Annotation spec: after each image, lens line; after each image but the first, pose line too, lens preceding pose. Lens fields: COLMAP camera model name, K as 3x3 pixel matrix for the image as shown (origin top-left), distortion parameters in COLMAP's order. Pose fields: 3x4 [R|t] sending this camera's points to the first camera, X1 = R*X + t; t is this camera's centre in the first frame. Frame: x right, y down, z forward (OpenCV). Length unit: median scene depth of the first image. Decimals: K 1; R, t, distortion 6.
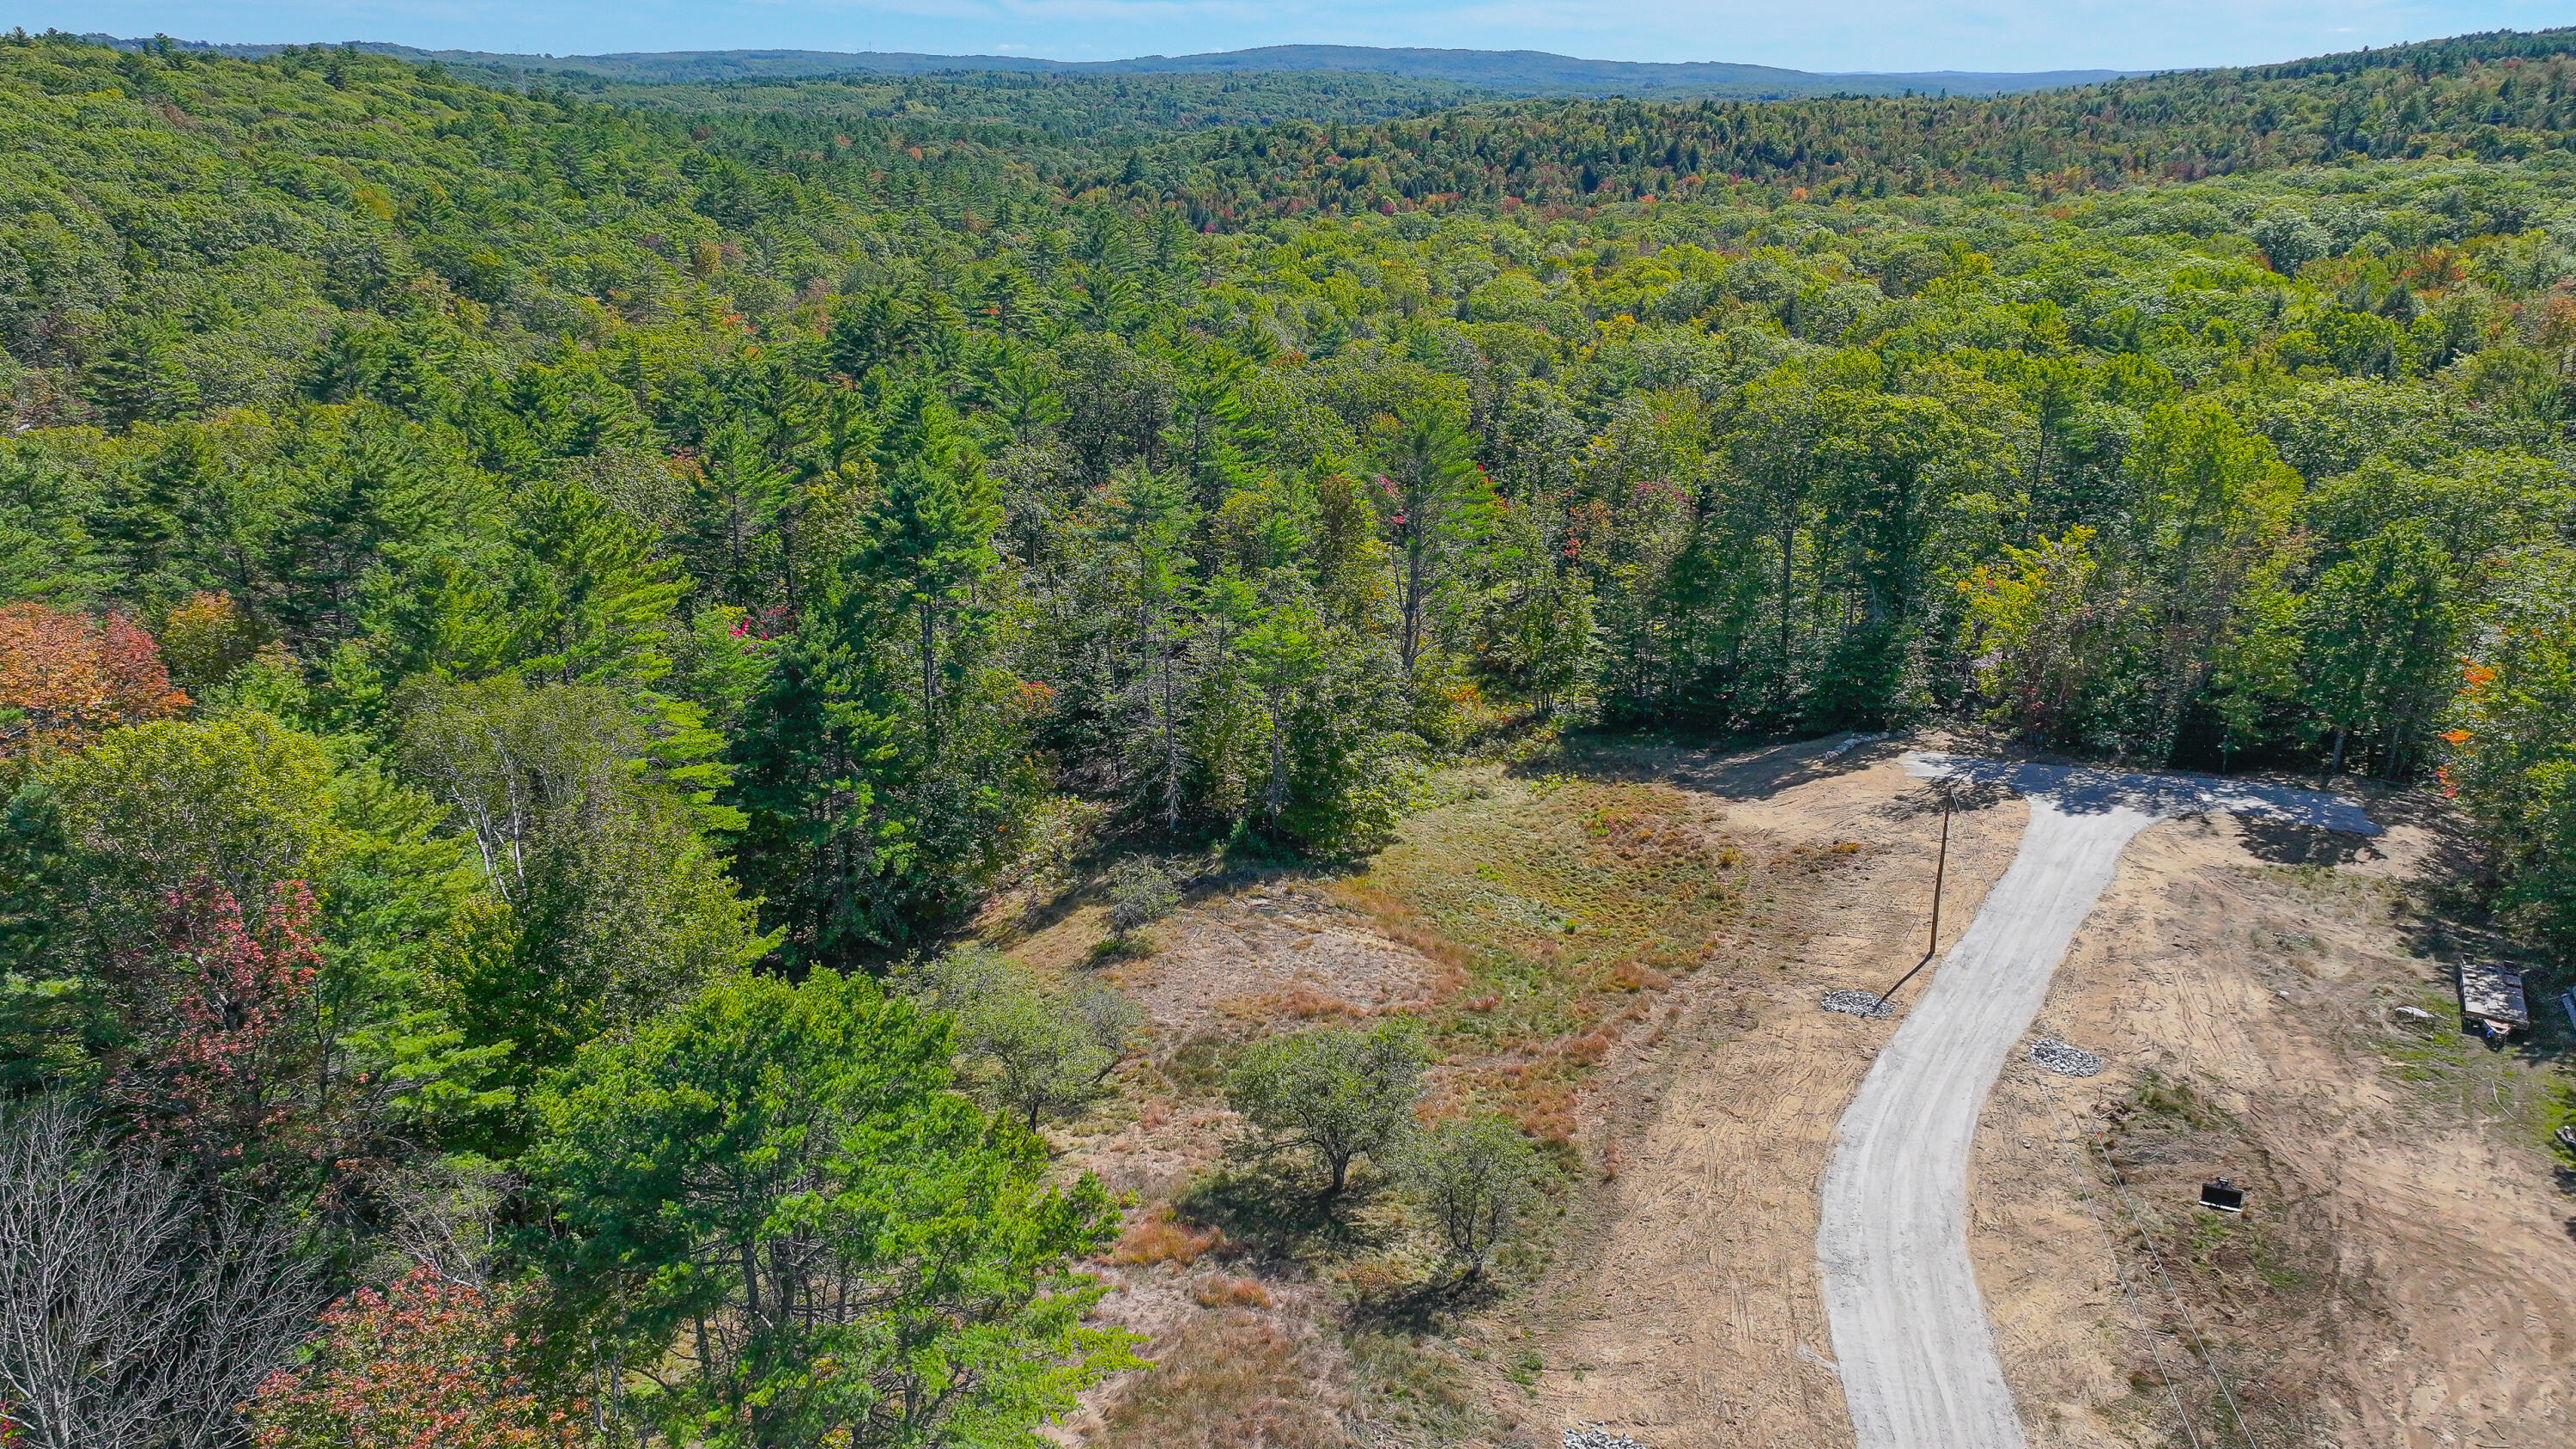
lens RADIAL K [[1817.4, 0, 1300.8], [0, 1817.4, 728.7], [0, 0, 1]] dist [-0.001691, 0.019546]
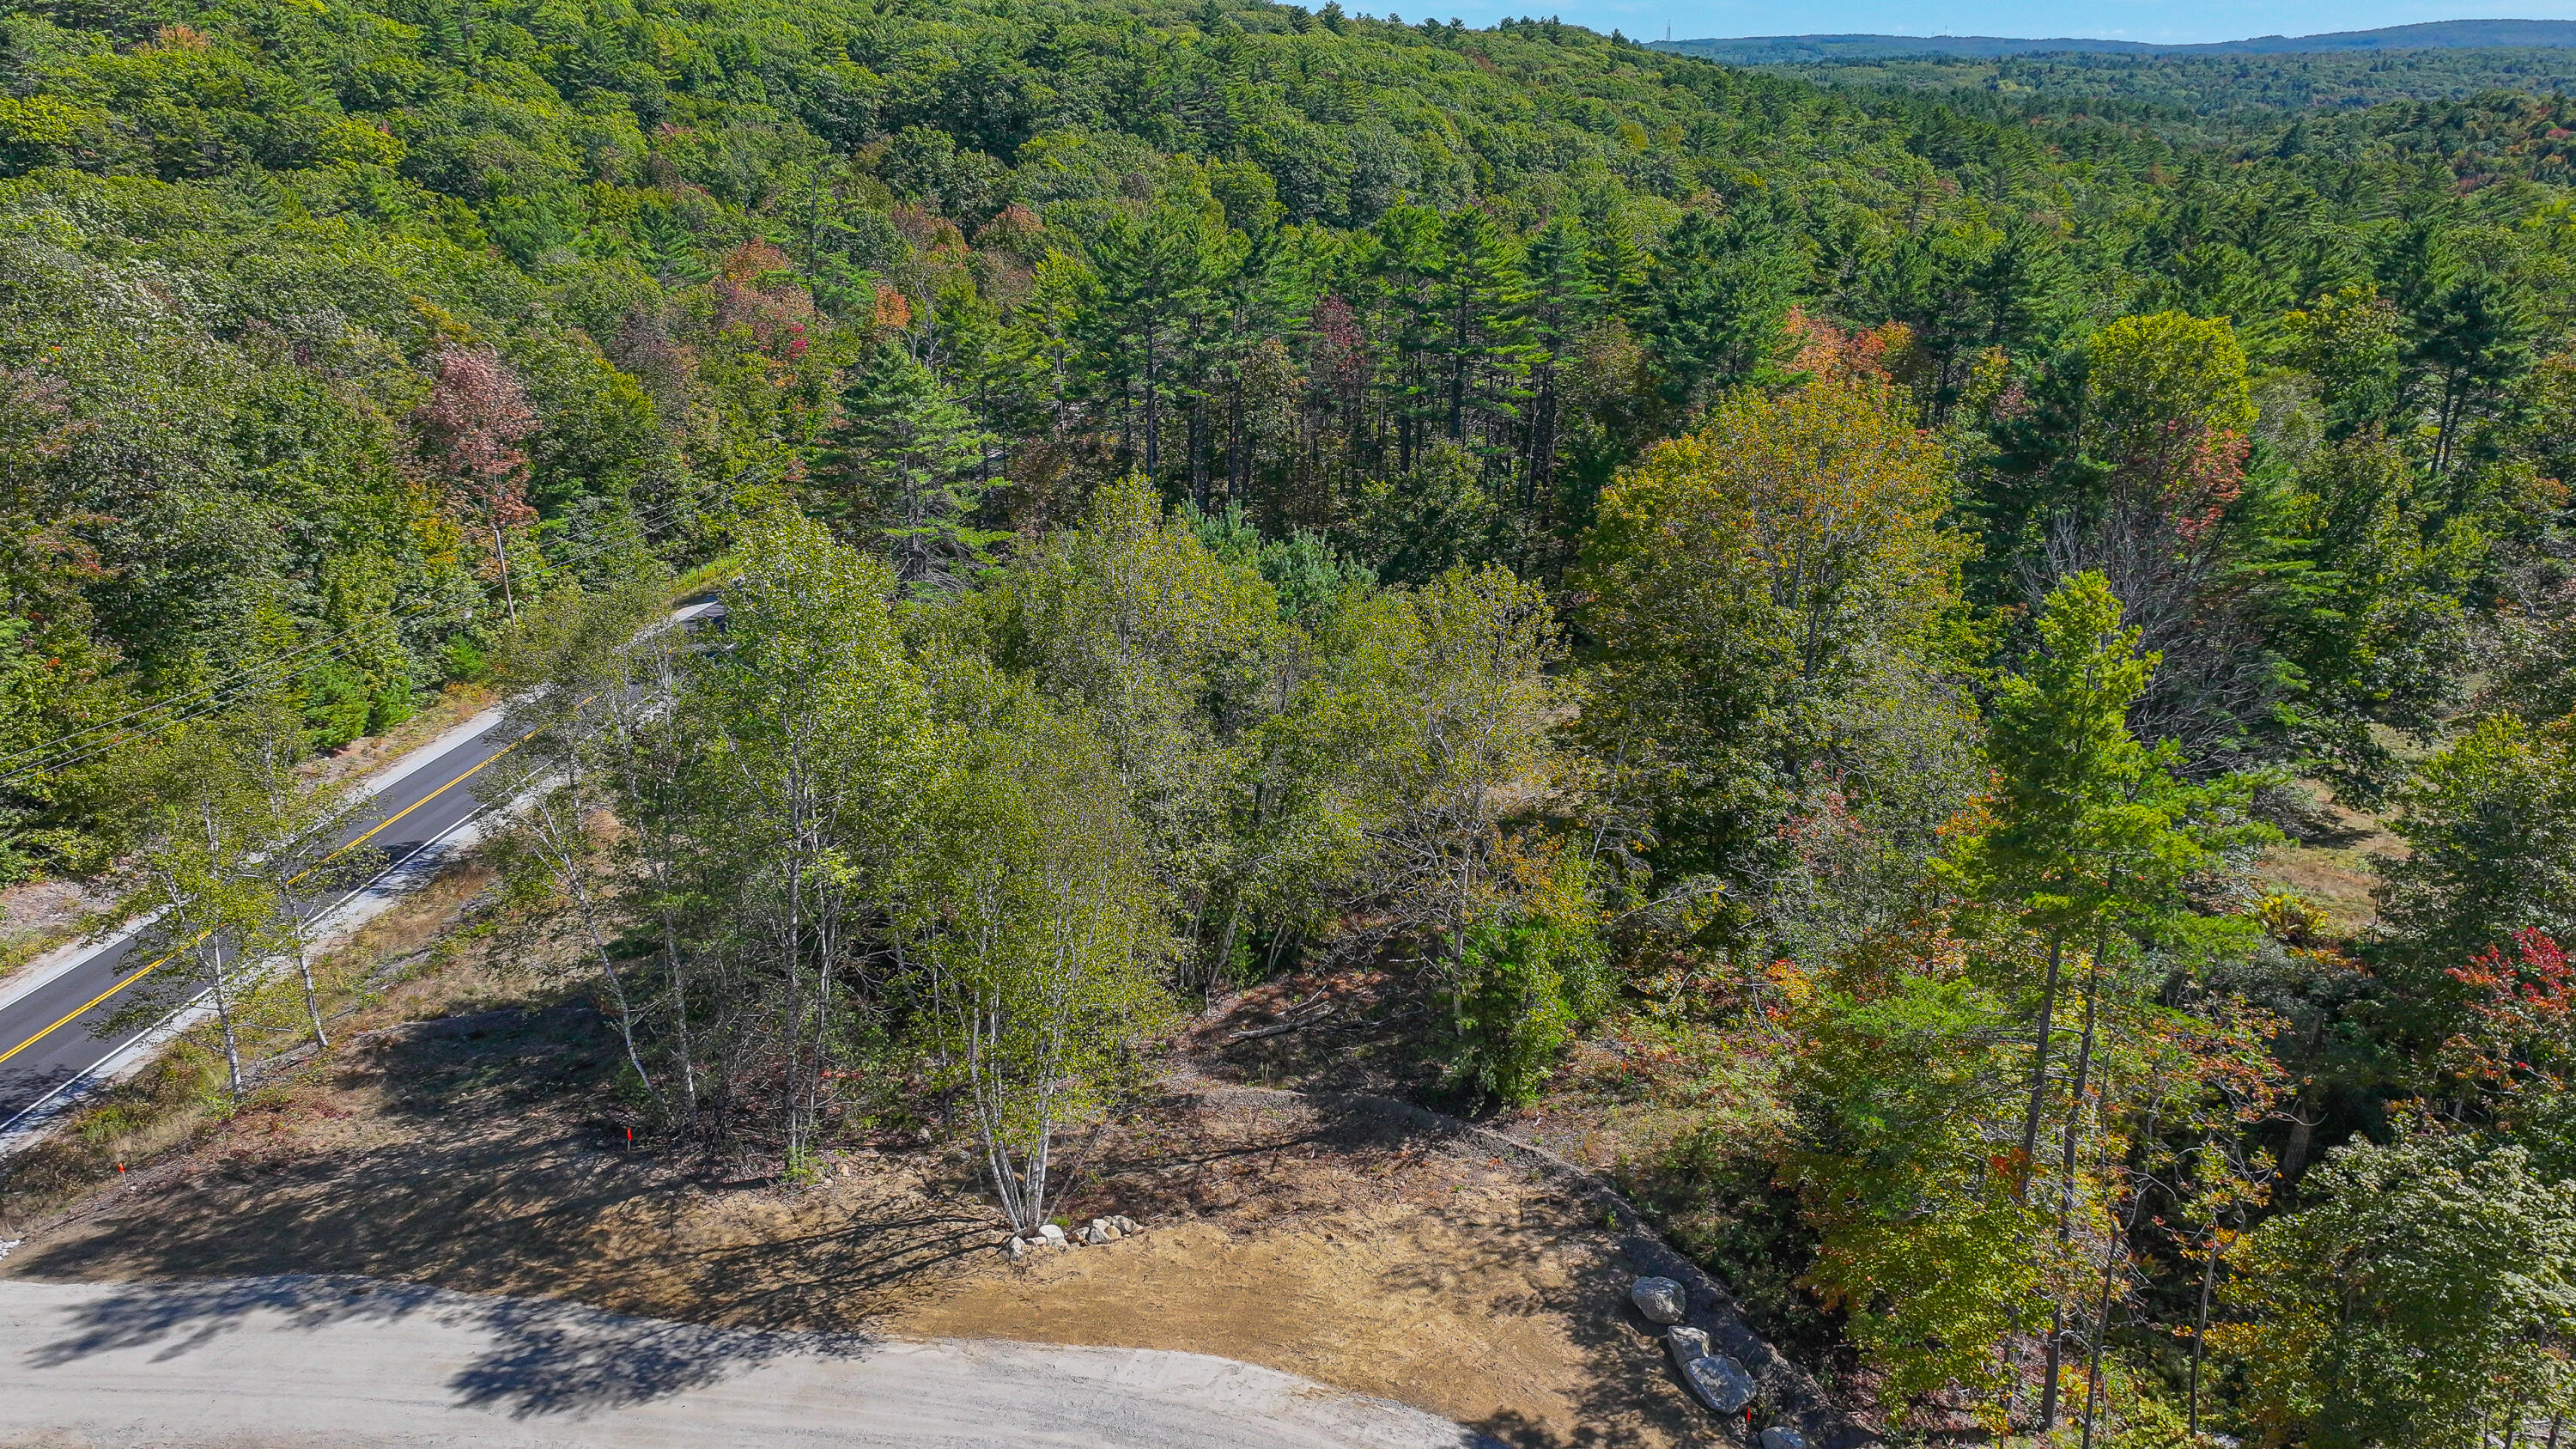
lens RADIAL K [[1817.4, 0, 1297.1], [0, 1817.4, 726.6], [0, 0, 1]] dist [-0.001691, 0.019546]
pose [[0.859693, 0.175217, -0.479820, -0.216750], [-0.172593, 0.983724, 0.049995, 0.177095], [0.480771, 0.039834, 0.875941, -0.296272]]
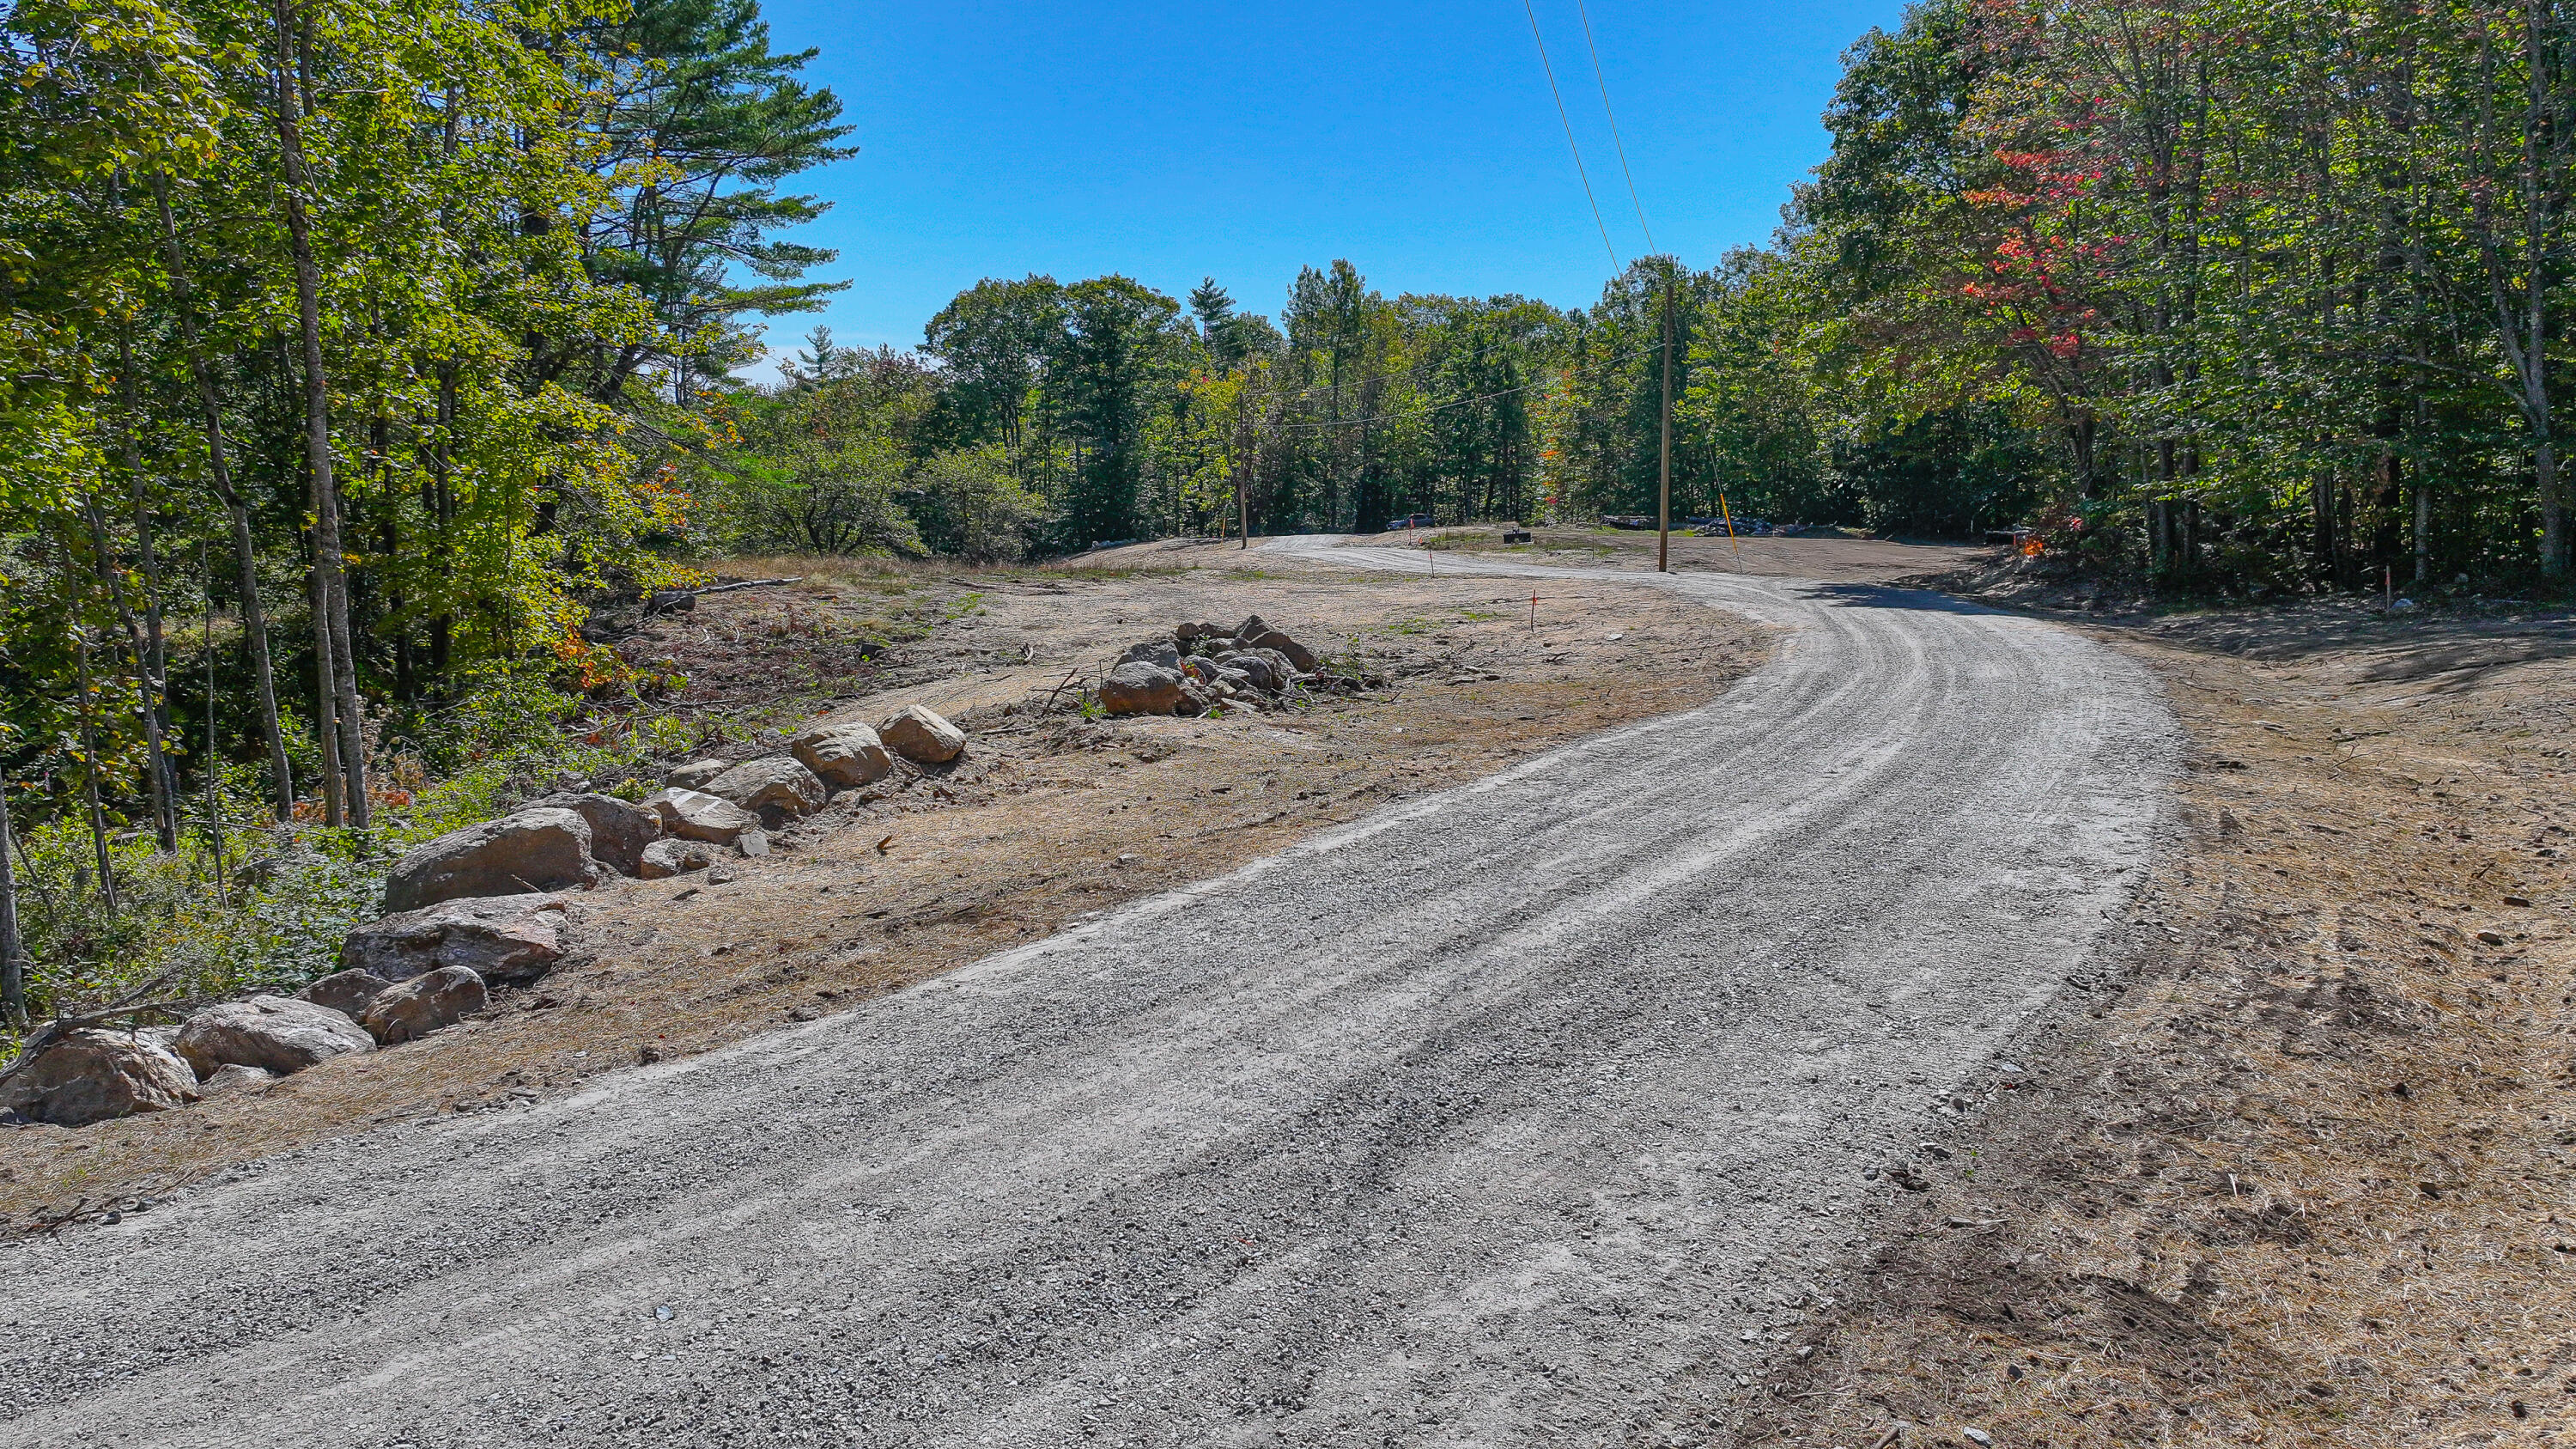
lens RADIAL K [[1817.4, 0, 1306.2], [0, 1817.4, 719.4], [0, 0, 1]] dist [-0.001691, 0.019546]
pose [[0.872528, -0.076512, 0.482536, -0.156747], [0.166372, 0.975163, -0.146212, 0.325151], [-0.459364, 0.207855, 0.863586, -0.016973]]
